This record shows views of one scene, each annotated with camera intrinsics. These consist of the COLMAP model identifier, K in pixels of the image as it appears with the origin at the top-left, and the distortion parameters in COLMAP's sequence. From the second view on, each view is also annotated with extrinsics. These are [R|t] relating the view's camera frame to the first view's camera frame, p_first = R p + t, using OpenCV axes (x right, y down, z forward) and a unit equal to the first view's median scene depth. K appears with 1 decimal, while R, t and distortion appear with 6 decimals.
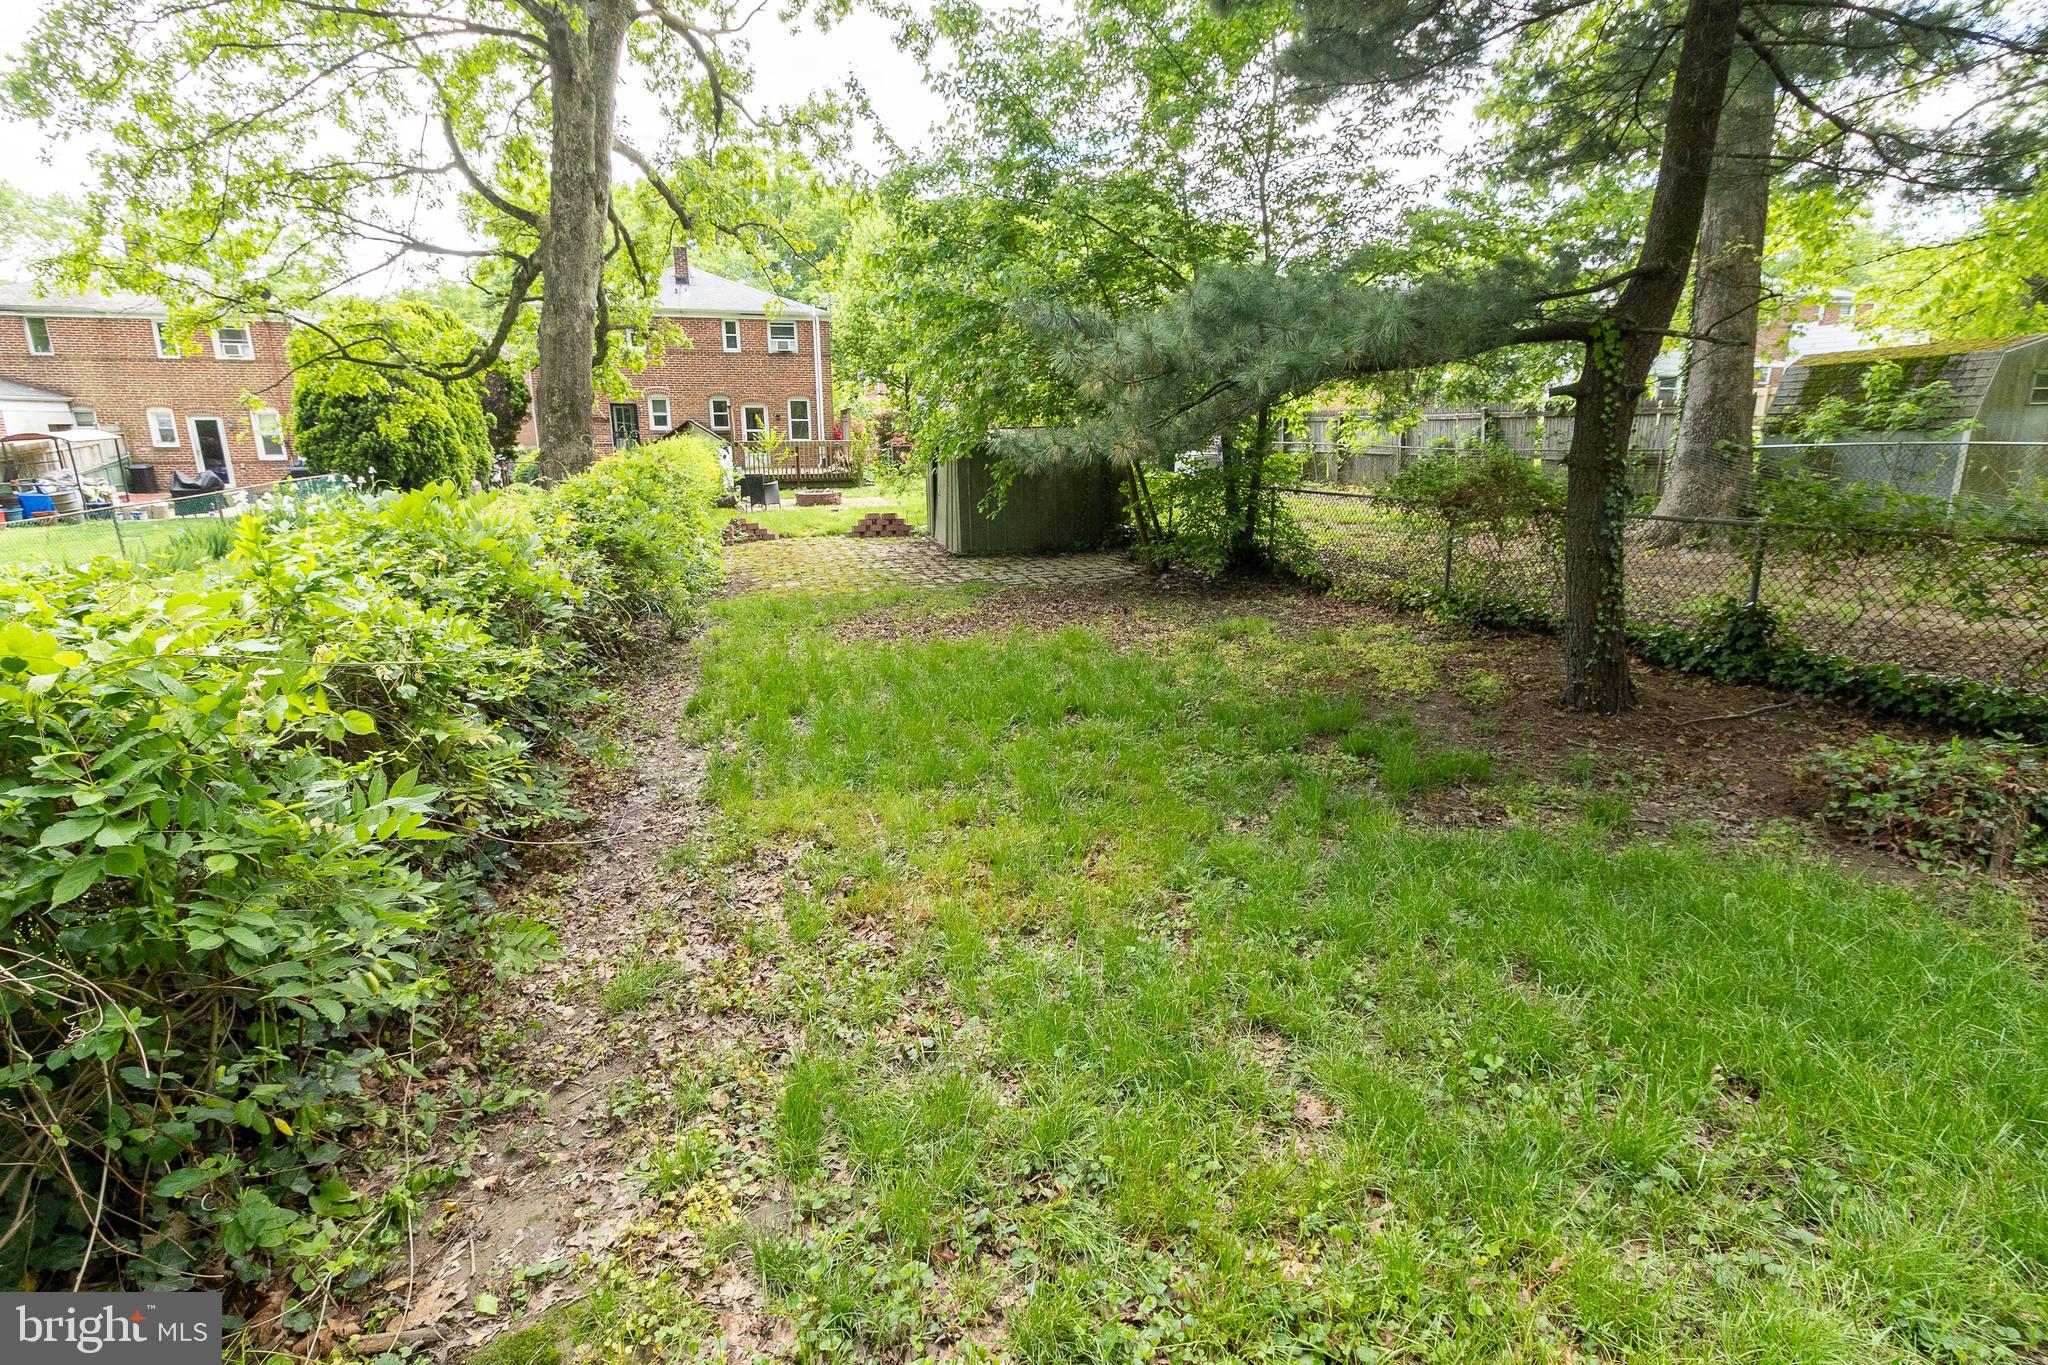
lens RADIAL K [[962.5, 0, 1020.0], [0, 962.5, 675.0], [0, 0, 1]] dist [0.003941, 0.000865]
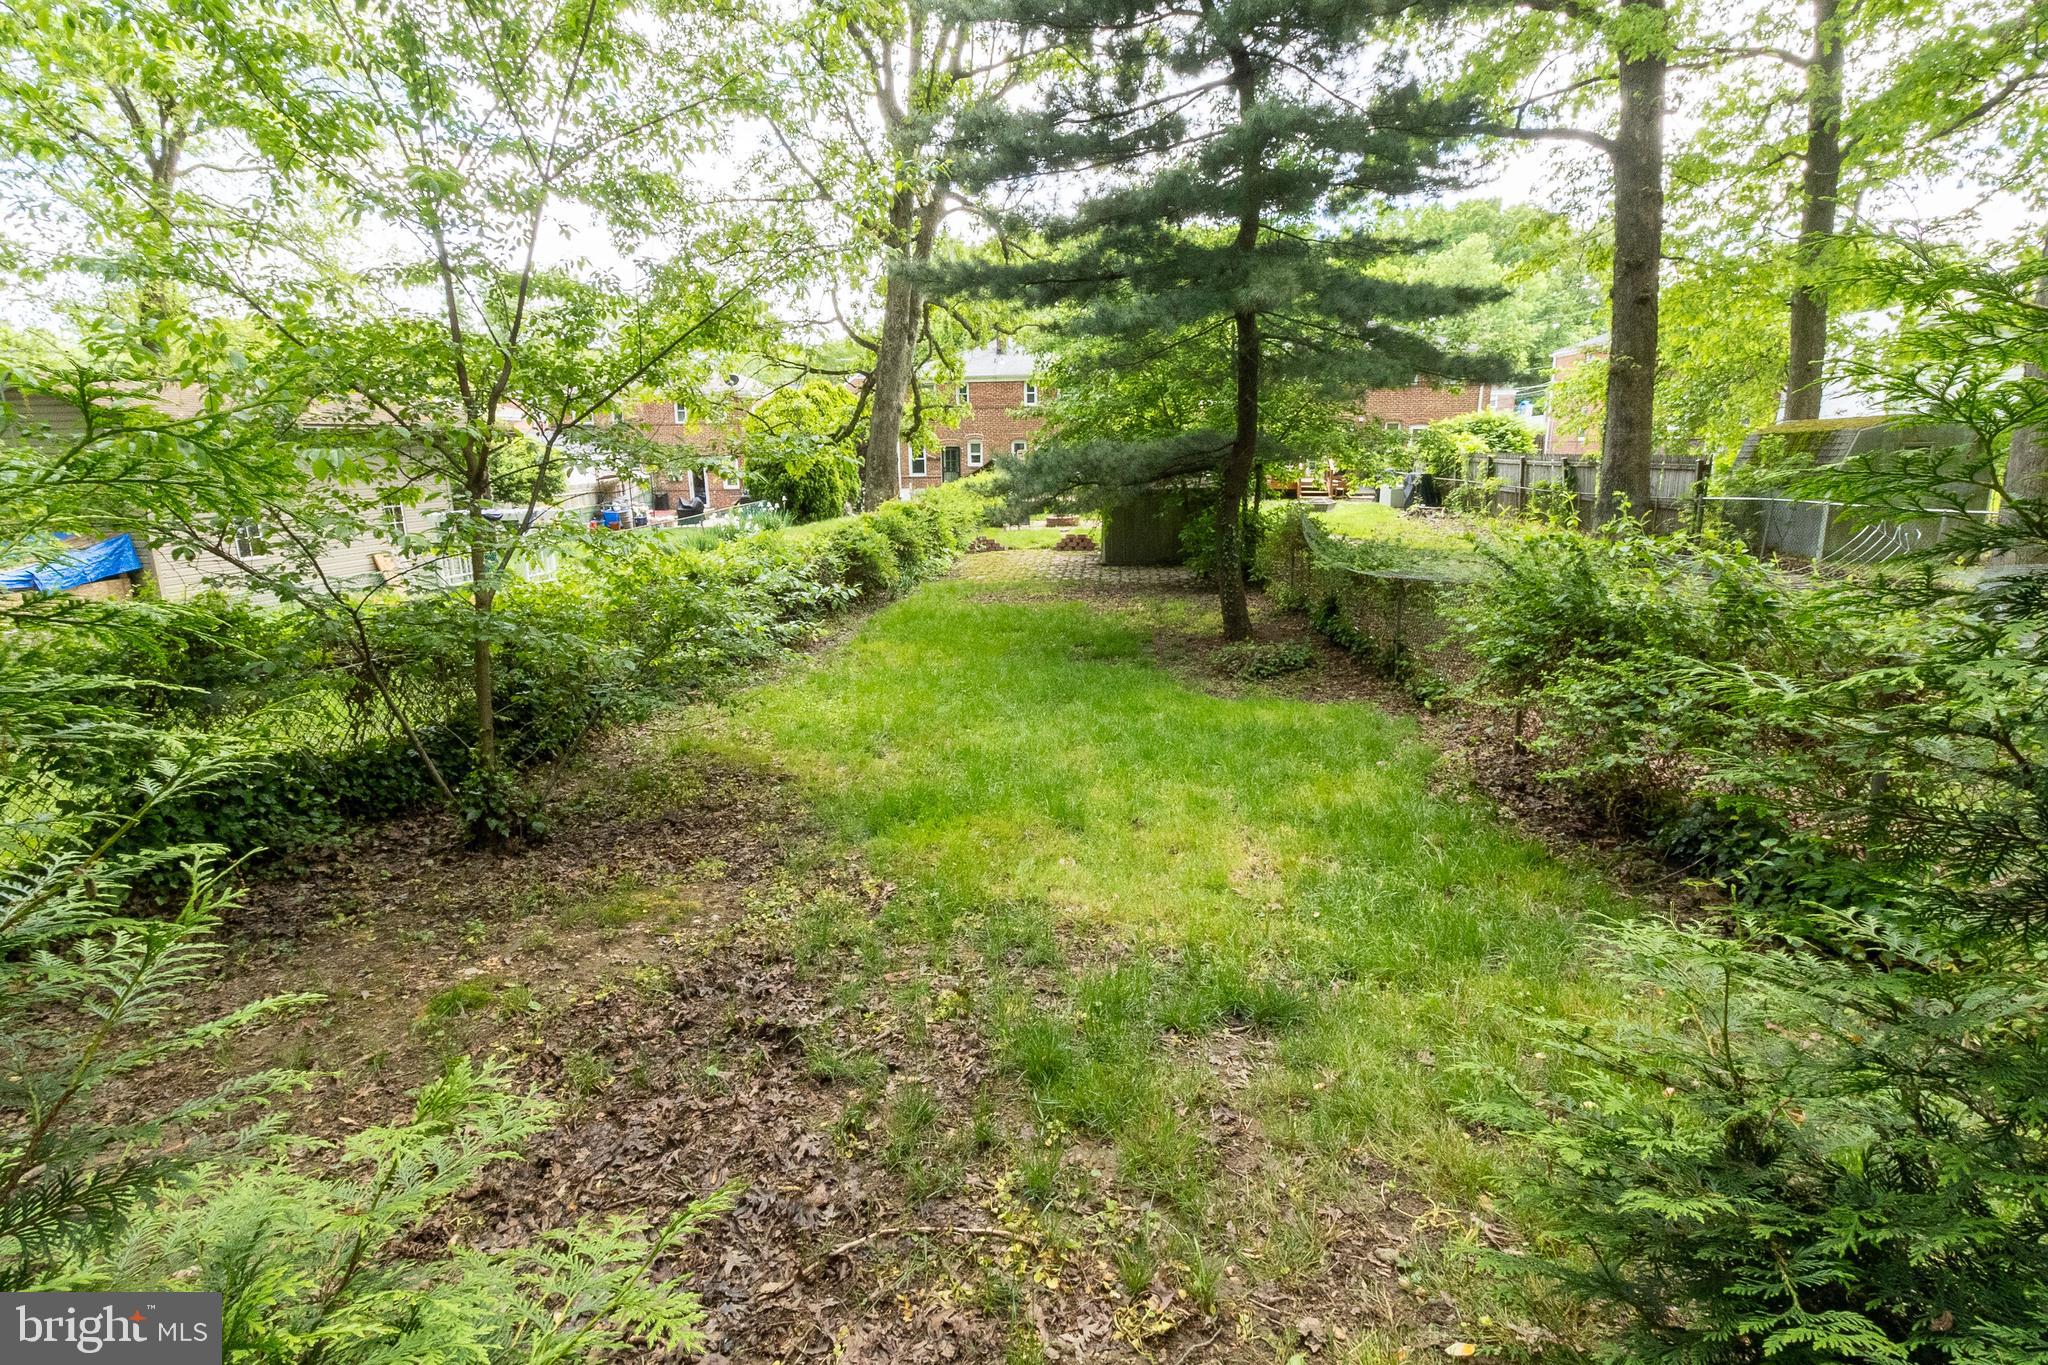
lens RADIAL K [[989.4, 0, 1018.4], [0, 989.4, 672.1], [0, 0, 1]] dist [0.003161, 0.000749]
pose [[0.931508, 0.070500, -0.356822, 0.243643], [-0.077484, 0.996980, -0.005298, 0.039826], [0.355371, 0.032583, 0.934157, -0.312149]]
